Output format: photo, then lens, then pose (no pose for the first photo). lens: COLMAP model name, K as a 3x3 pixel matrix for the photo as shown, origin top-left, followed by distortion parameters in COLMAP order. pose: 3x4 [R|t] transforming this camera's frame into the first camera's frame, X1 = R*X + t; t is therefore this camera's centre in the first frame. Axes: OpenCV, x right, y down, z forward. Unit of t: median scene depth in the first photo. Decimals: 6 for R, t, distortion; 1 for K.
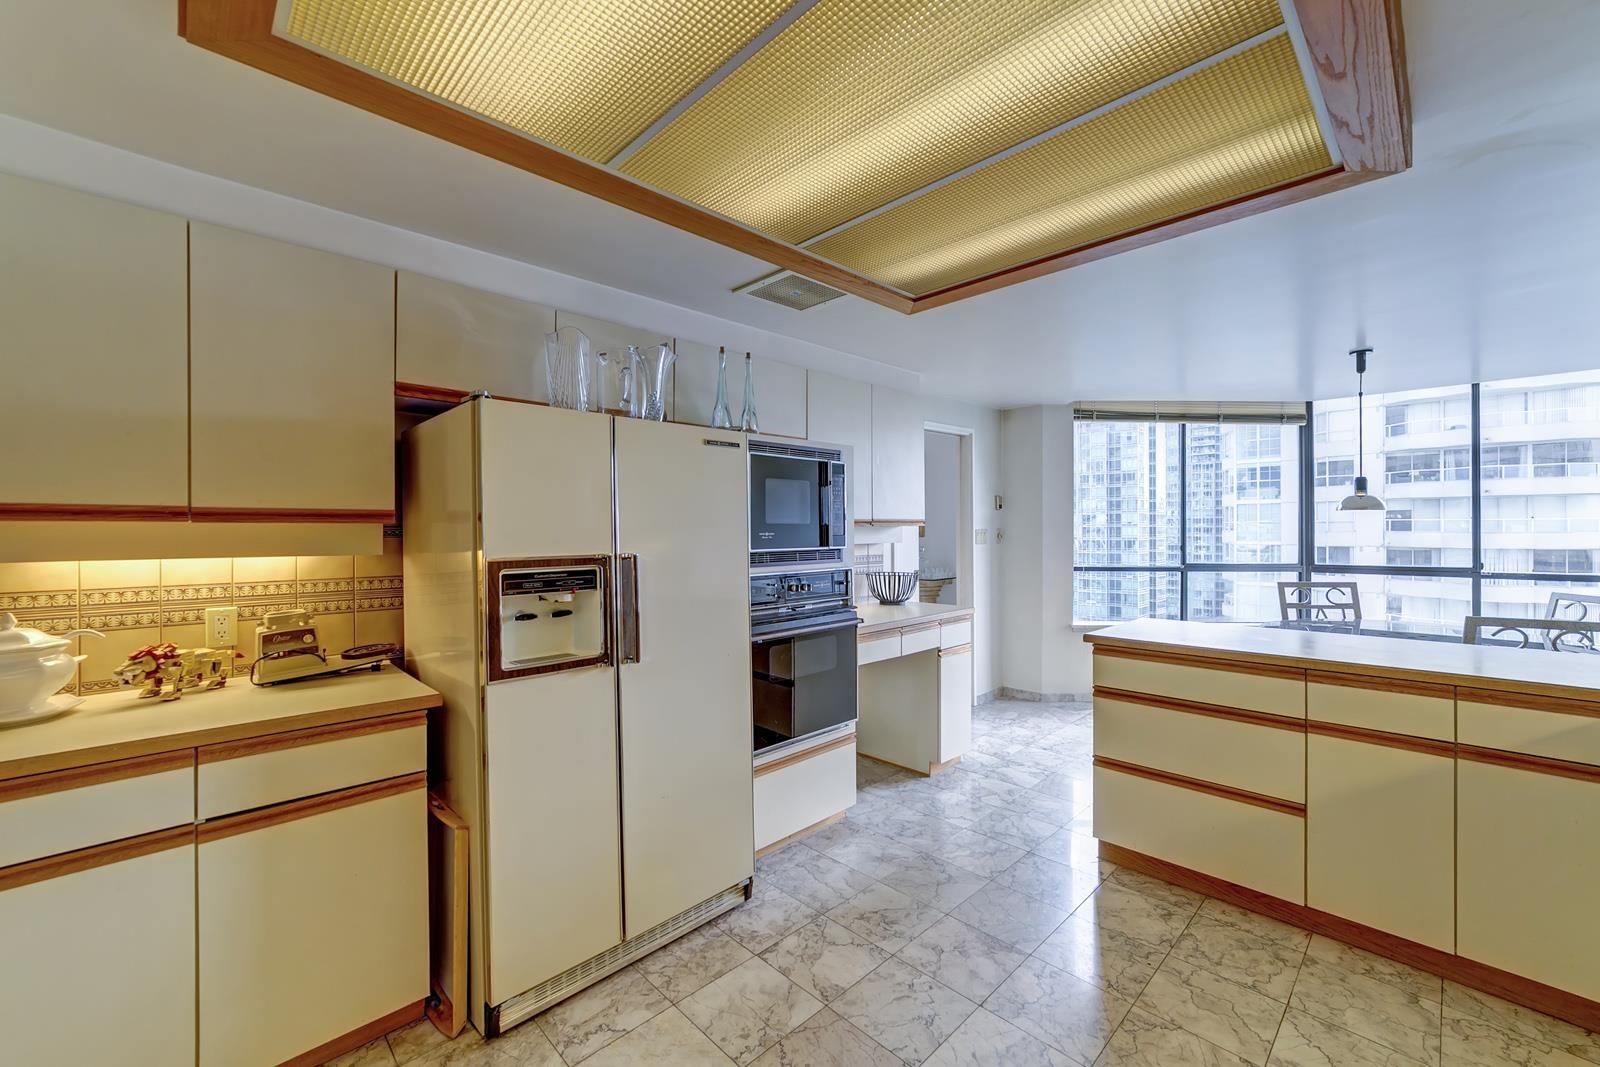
lens RADIAL K [[641.7, 0, 800.0], [0, 641.7, 533.5], [0, 0, 1]] dist [0.000687, 0.000210]
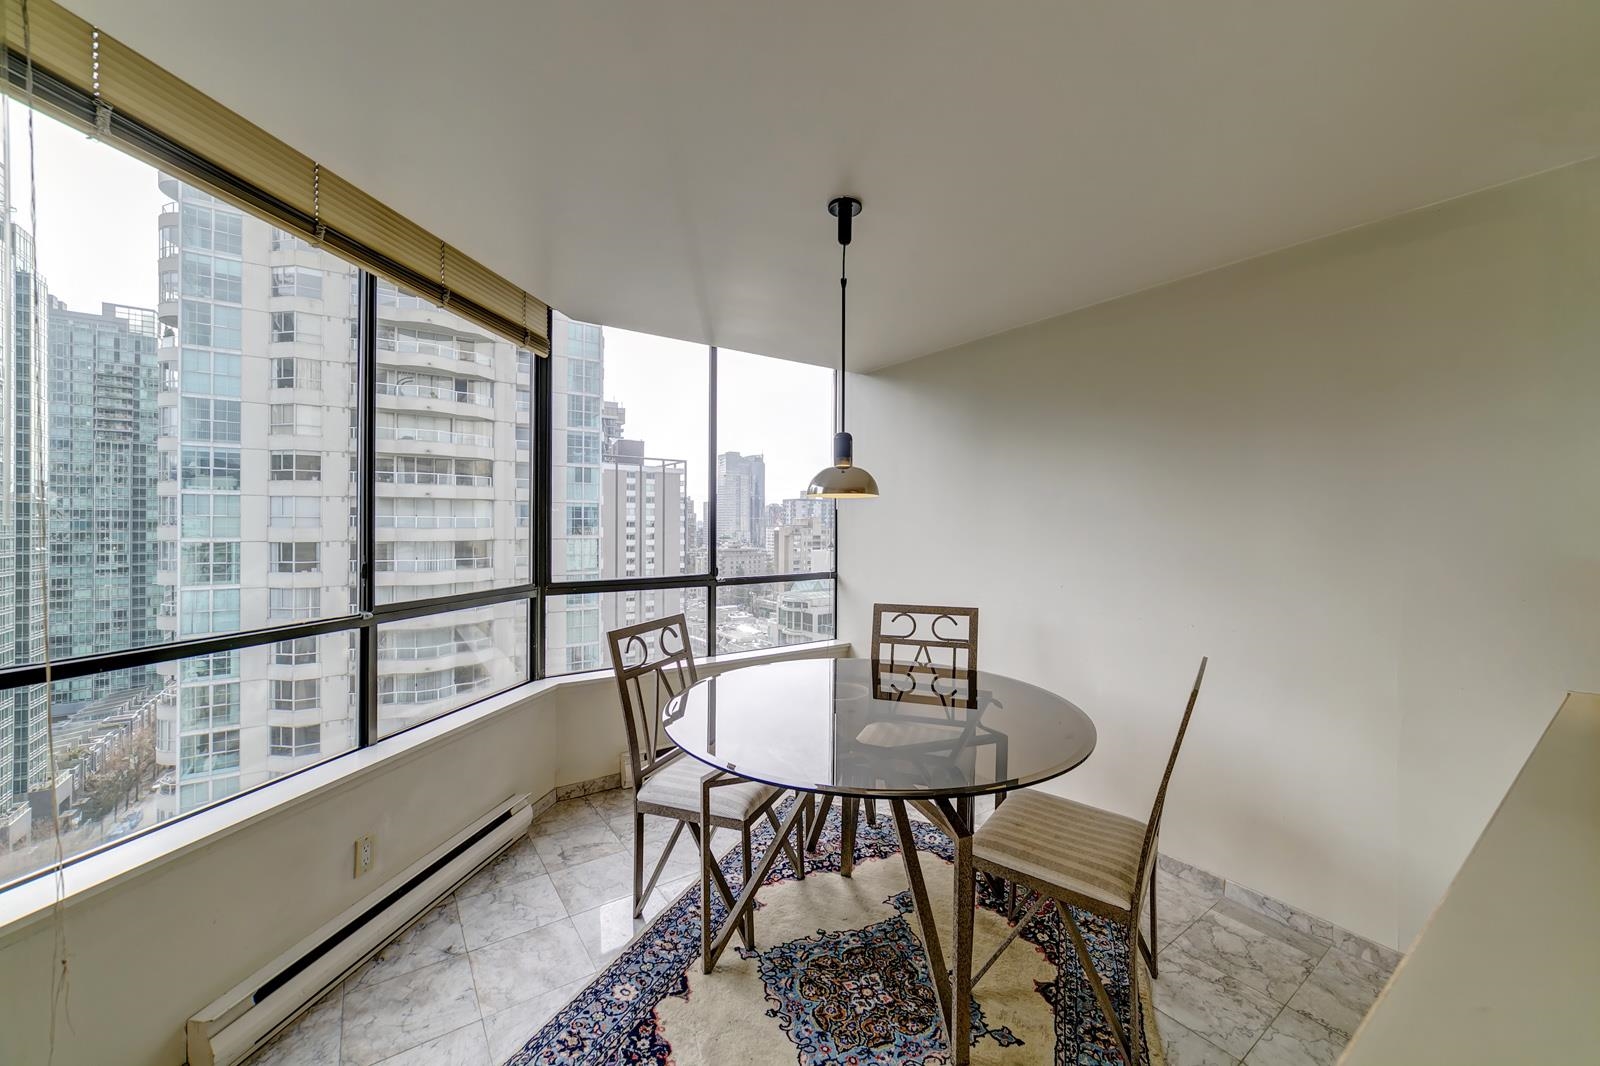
lens RADIAL K [[616.3, 0, 800.0], [0, 616.3, 533.0], [0, 0, 1]] dist [0.001648, 0.000405]
pose [[0.167618, -0.004810, 0.985840, 0.326782], [-0.000468, 0.999988, 0.004959, 0.019092], [-0.985852, -0.001293, 0.167614, 1.042843]]
